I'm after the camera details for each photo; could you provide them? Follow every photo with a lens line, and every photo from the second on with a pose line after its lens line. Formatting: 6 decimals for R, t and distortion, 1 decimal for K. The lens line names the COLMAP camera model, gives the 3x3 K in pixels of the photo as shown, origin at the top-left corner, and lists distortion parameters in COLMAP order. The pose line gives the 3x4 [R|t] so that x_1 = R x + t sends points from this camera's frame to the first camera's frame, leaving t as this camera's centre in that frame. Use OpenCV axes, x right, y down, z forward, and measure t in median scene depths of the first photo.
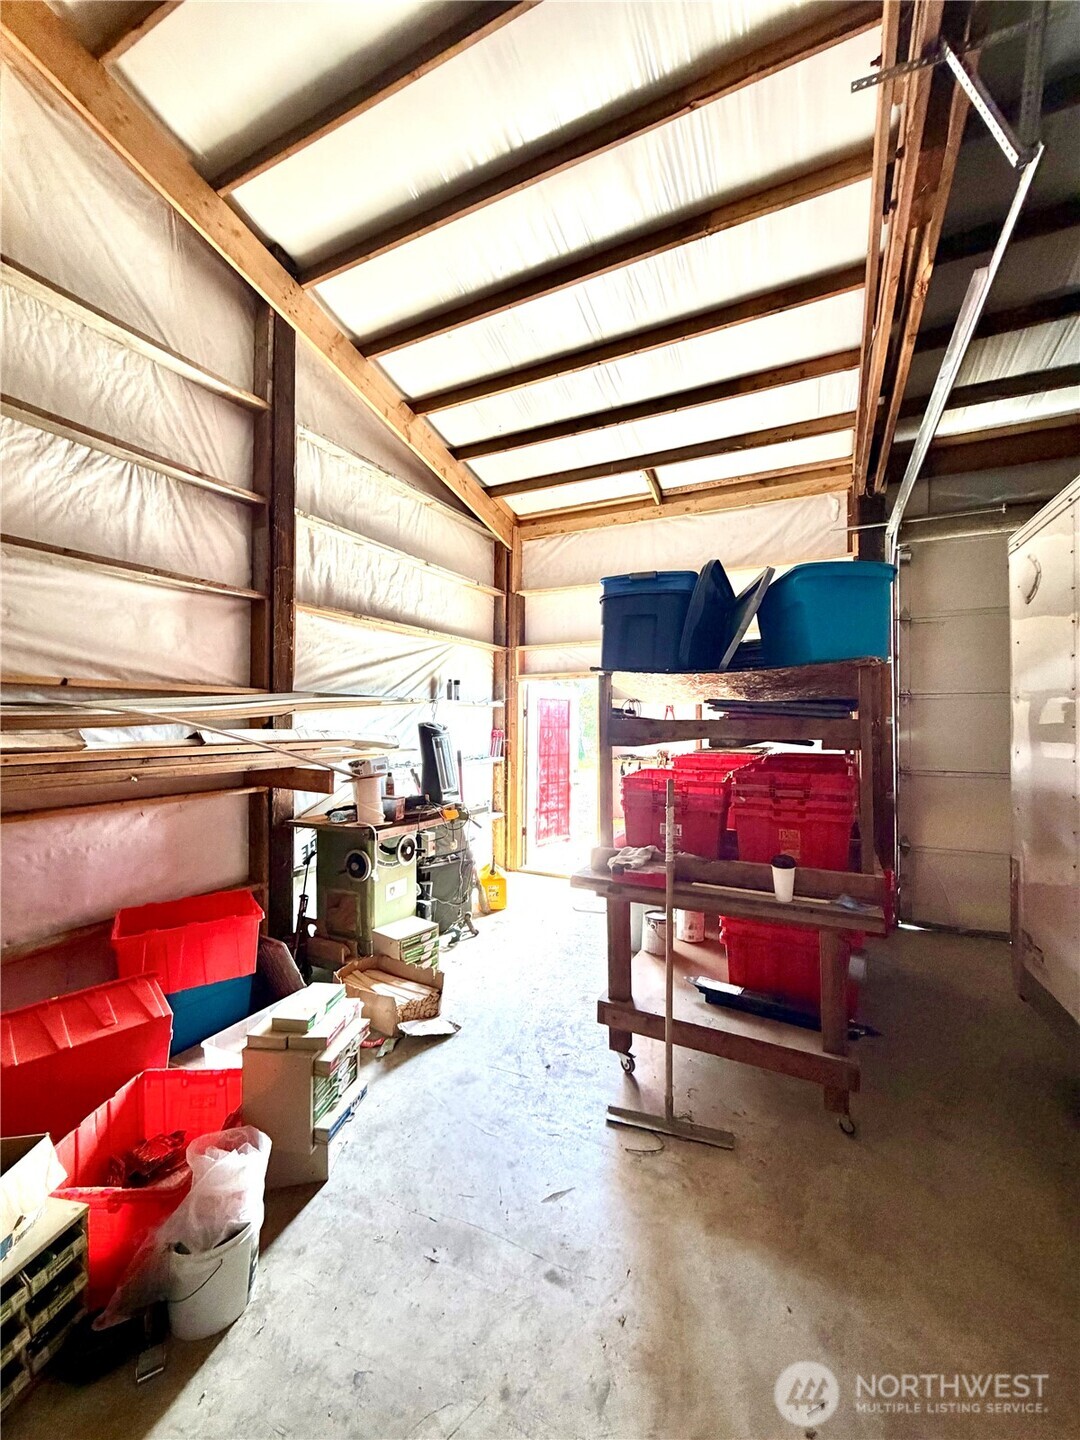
lens RADIAL K [[573.0, 0, 537.4], [0, 573.0, 715.9], [0, 0, 1]] dist [-0.001678, 0.000434]
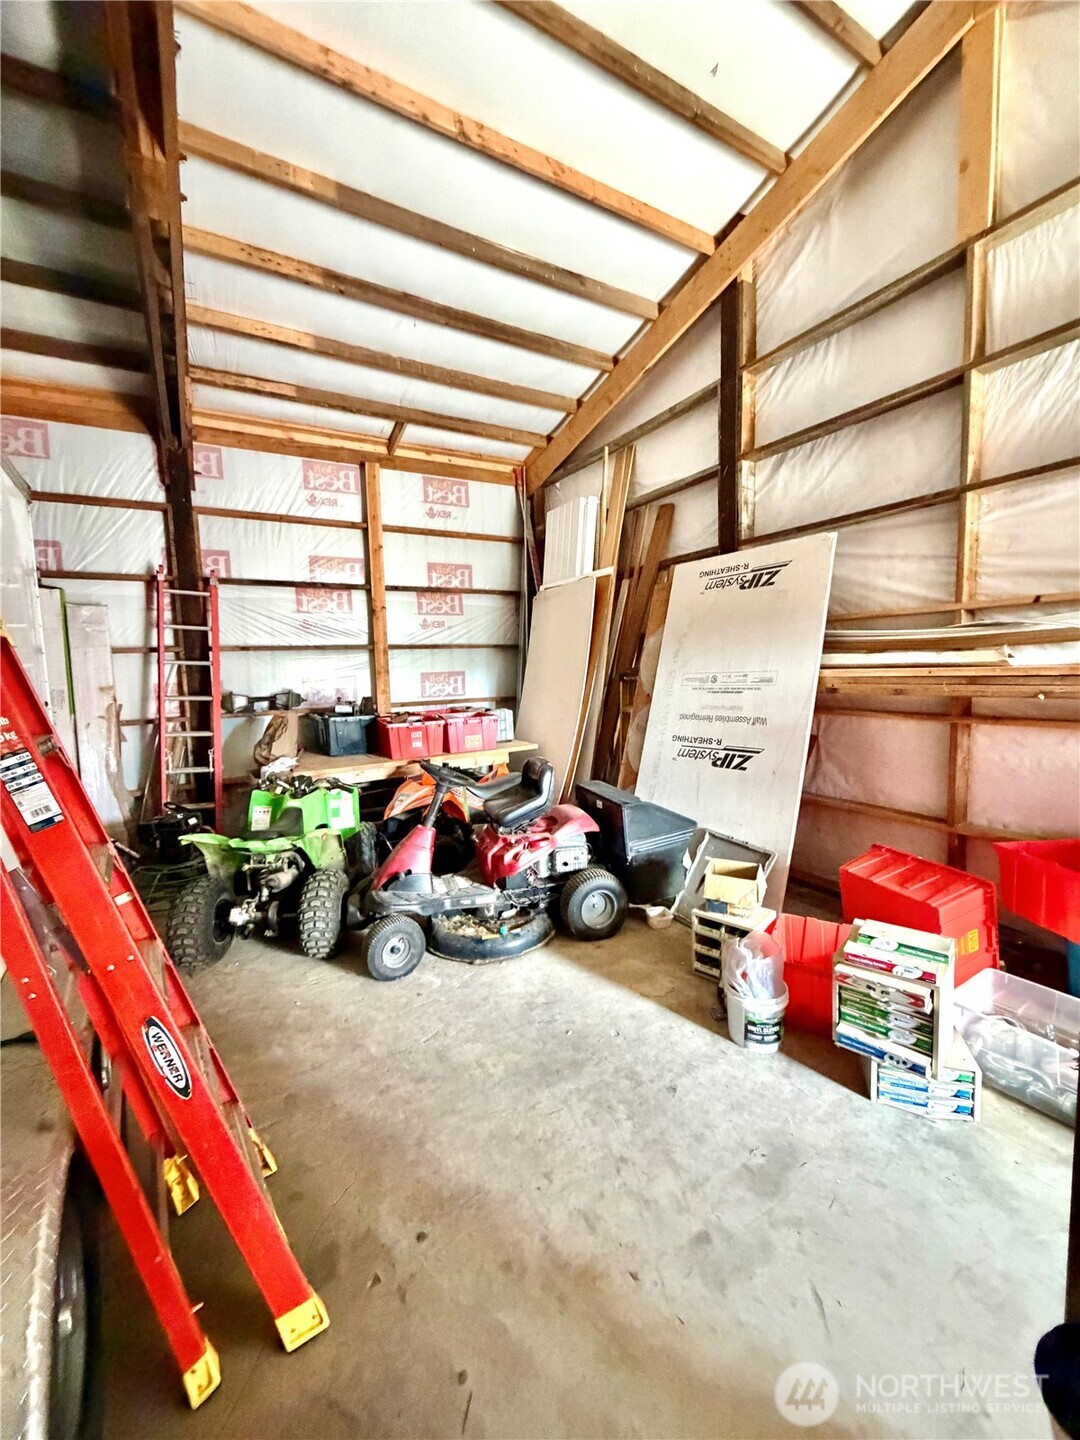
lens RADIAL K [[573.0, 0, 536.0], [0, 573.0, 721.1], [0, 0, 1]] dist [-0.001678, 0.000434]
pose [[-0.541939, 0.098770, -0.834593, 0.767990], [0.045587, 0.995063, 0.088159, 0.038280], [0.839180, 0.009730, -0.543766, 1.118805]]
